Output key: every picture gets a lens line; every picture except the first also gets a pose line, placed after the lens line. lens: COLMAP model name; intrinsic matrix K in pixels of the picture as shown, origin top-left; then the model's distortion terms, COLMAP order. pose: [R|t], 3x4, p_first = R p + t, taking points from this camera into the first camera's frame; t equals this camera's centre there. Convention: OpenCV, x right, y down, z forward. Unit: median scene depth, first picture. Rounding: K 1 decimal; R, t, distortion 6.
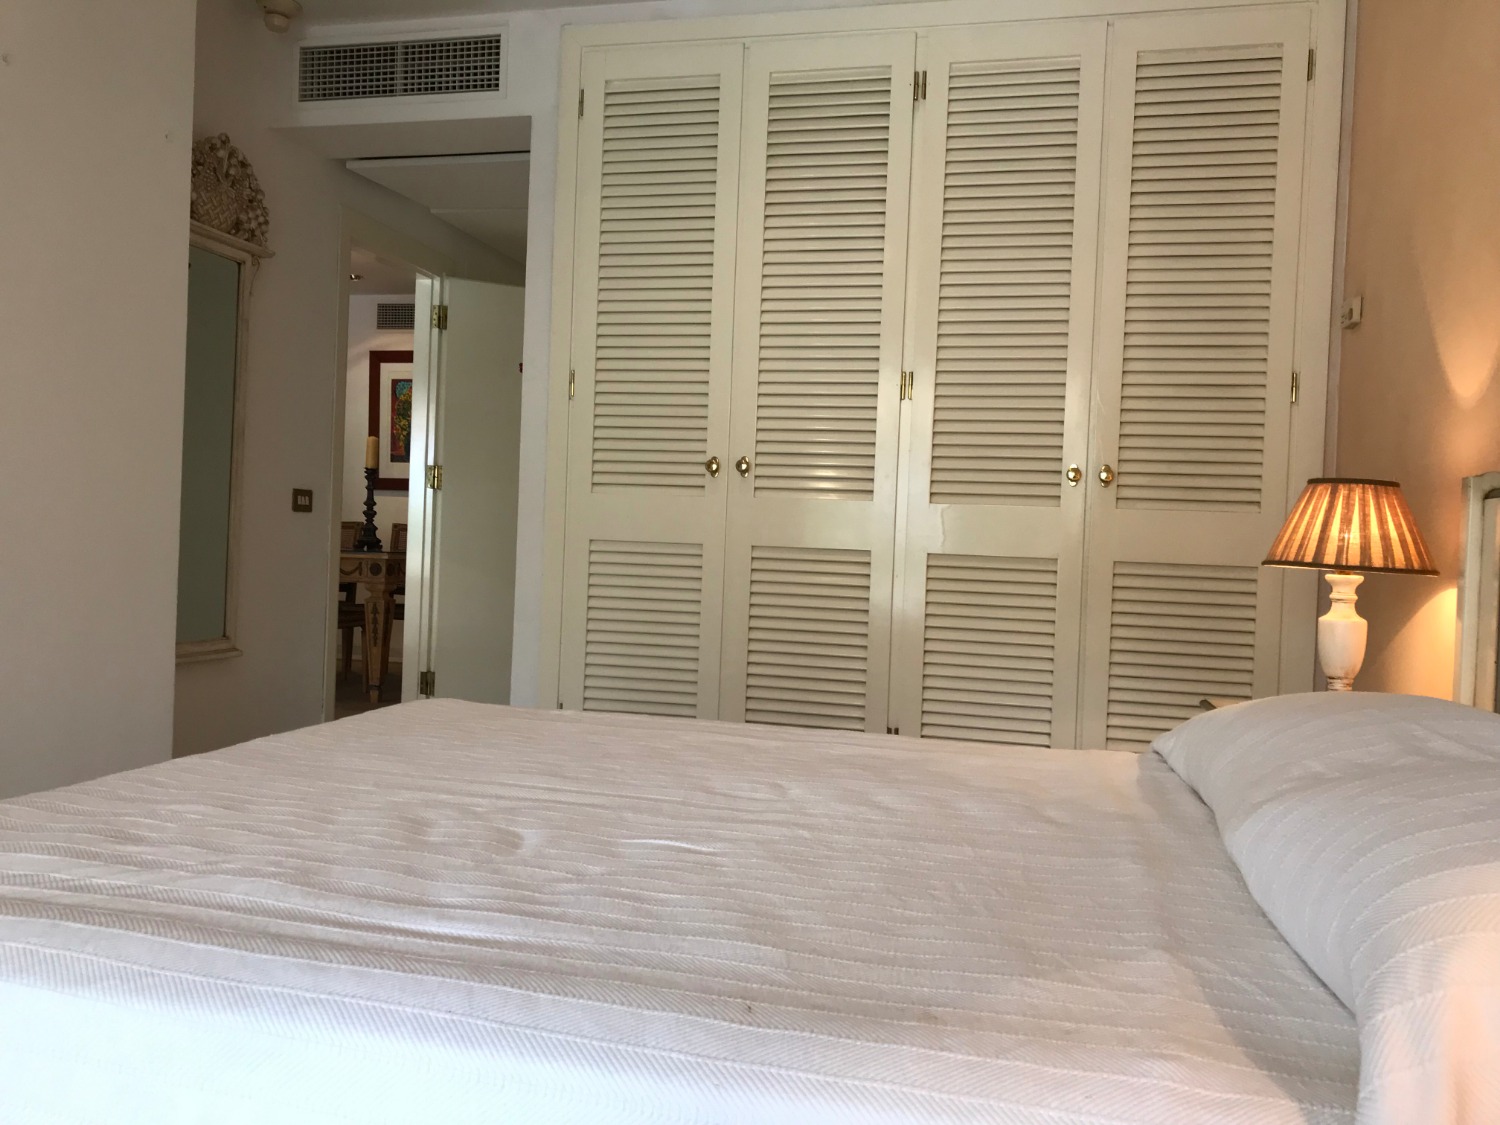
lens RADIAL K [[1209.5, 0, 750.0], [0, 1209.5, 562.5], [0, 0, 1]] dist [0.010674, -0.001957]
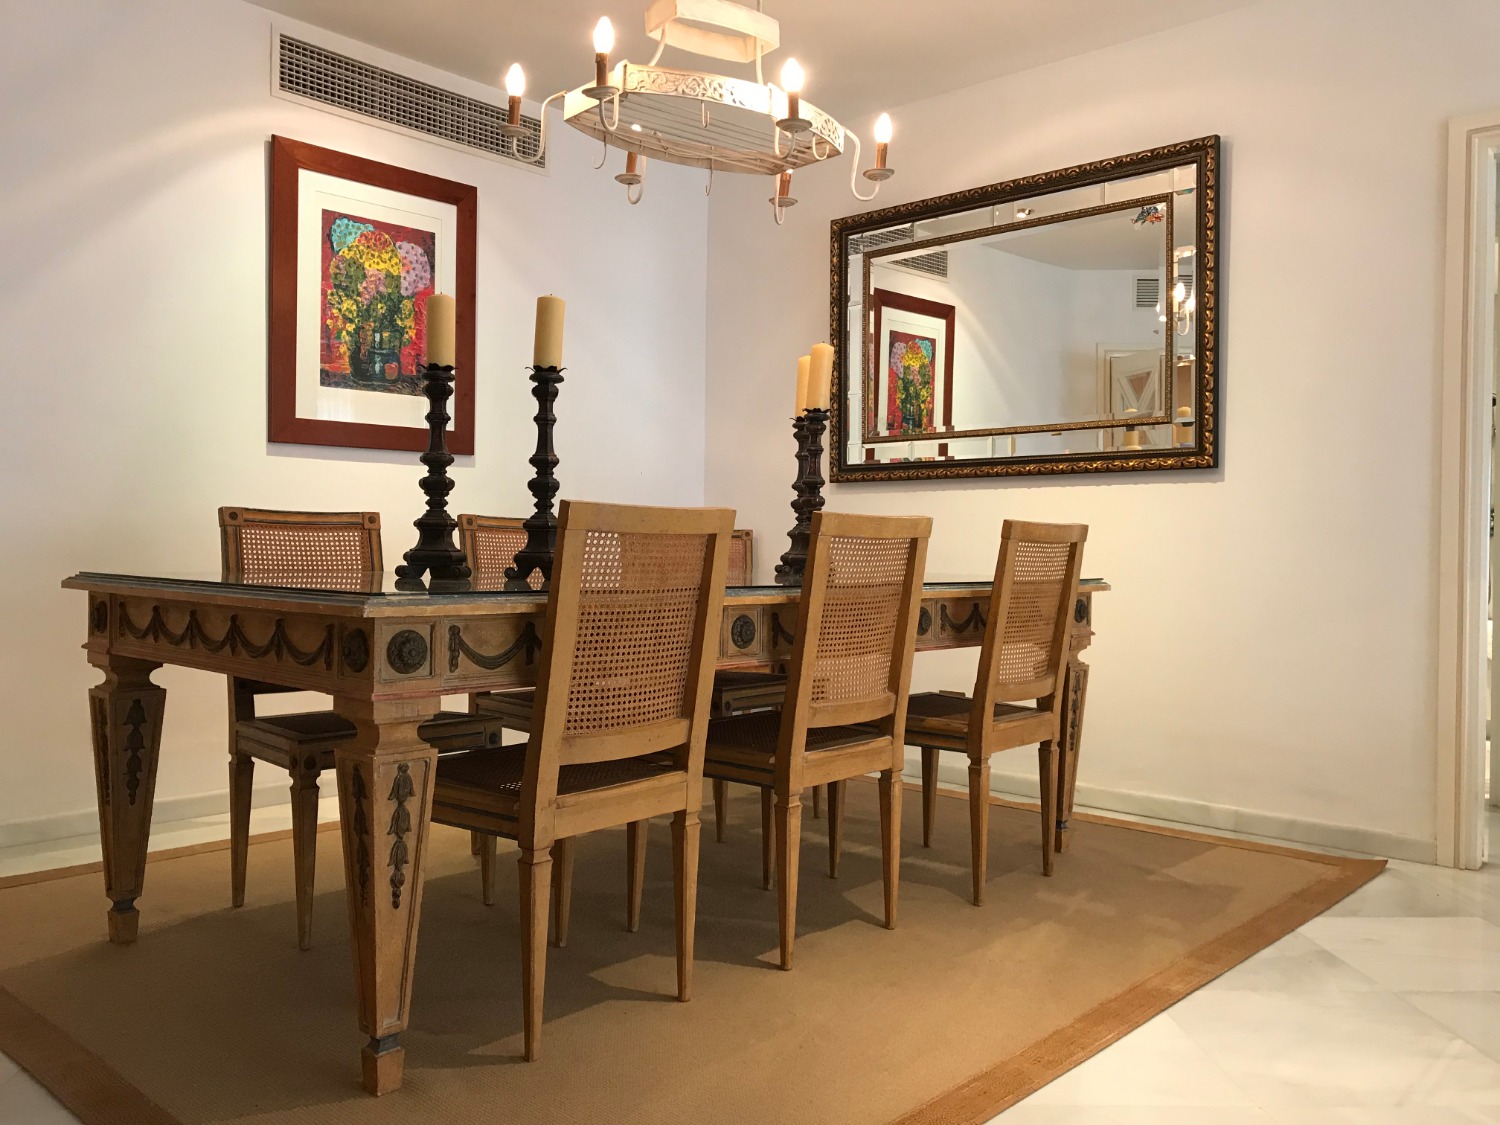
lens RADIAL K [[1213.7, 0, 750.0], [0, 1213.7, 562.5], [0, 0, 1]] dist [-0.003519, -0.003969]
pose [[0.477191, -0.046429, 0.877572, -0.760052], [0.016095, 0.998898, 0.044096, -0.037966], [-0.878652, -0.006918, 0.477412, 0.745814]]
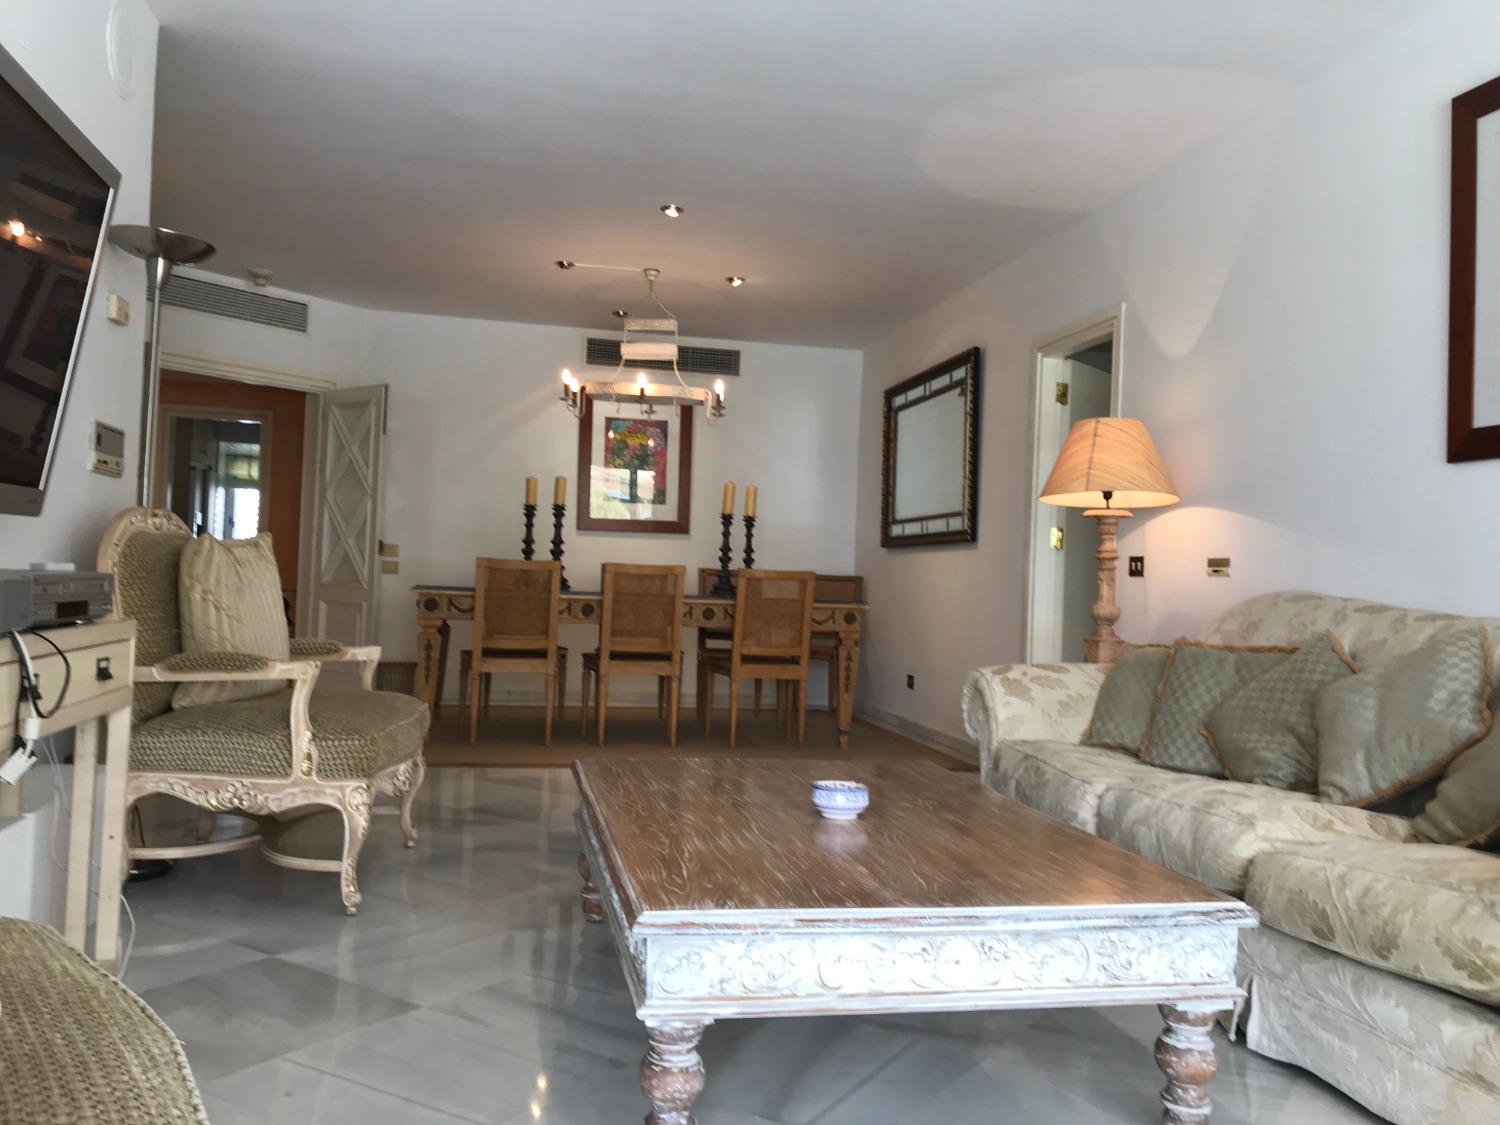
lens RADIAL K [[1209.5, 0, 750.0], [0, 1209.5, 562.5], [0, 0, 1]] dist [0.010674, -0.001957]
pose [[0.904357, 0.000747, 0.426777, -0.724746], [0.004451, 0.999928, -0.011182, -0.026766], [-0.426754, 0.012012, 0.904288, 0.078745]]
